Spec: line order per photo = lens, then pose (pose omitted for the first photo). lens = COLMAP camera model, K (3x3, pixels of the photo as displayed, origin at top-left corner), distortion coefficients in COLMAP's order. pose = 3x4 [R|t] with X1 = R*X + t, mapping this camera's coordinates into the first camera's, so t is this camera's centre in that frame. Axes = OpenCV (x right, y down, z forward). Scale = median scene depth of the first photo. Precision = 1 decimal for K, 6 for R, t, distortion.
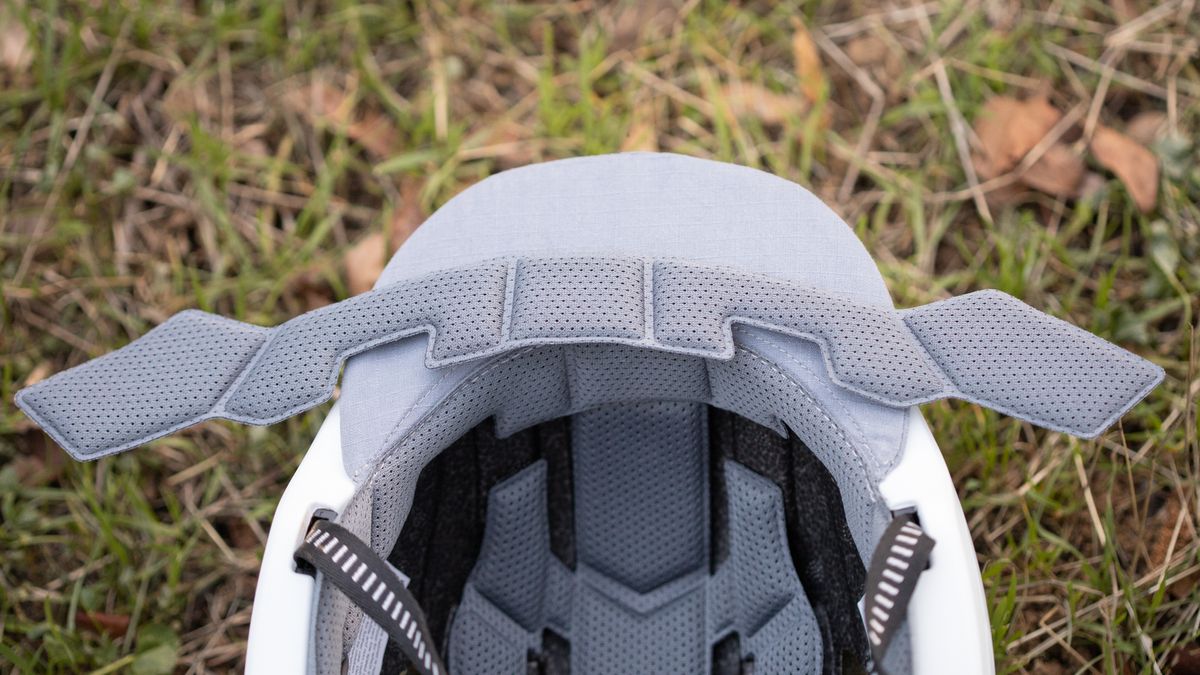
lens RADIAL K [[3899.1, 0, 600.7], [0, 3899.1, 337.0], [0, 0, 1]] dist [-0.444570, 0.000000]
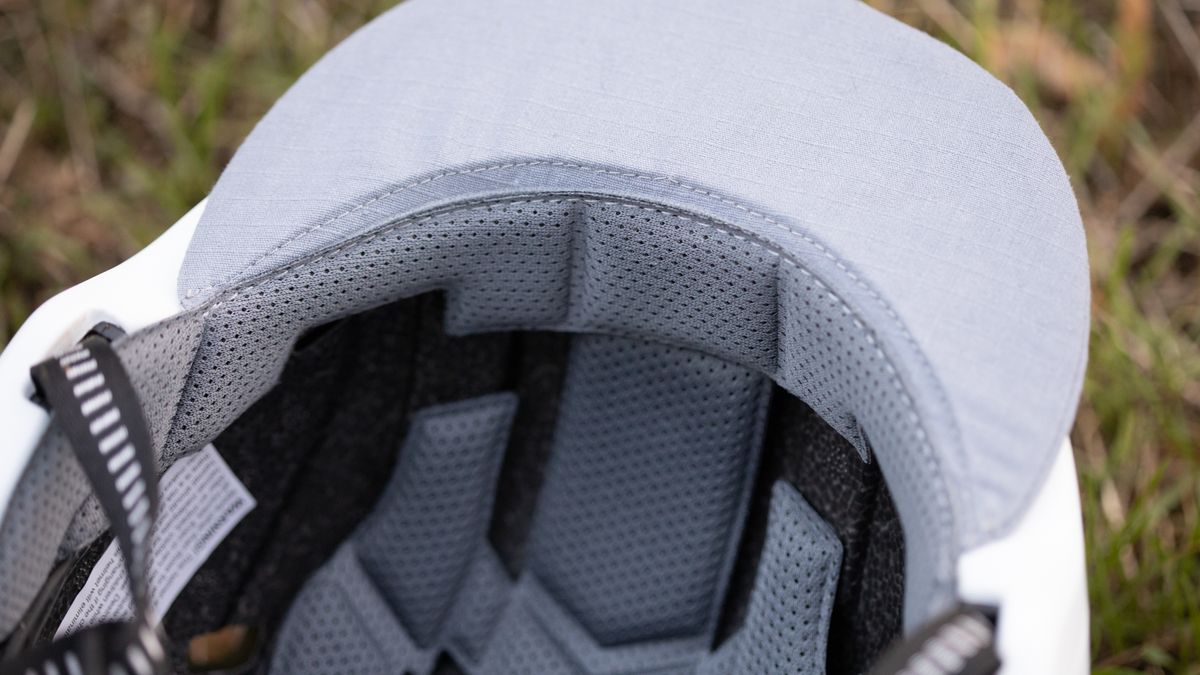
lens RADIAL K [[3899.1, 0, 599.0], [0, 3899.1, 337.5], [0, 0, 1]] dist [-0.444570, 0.000000]
pose [[0.942591, 0.303001, -0.140400, 0.087070], [-0.311141, 0.949536, -0.039661, 0.044168], [0.121298, 0.081068, 0.989300, 0.368553]]
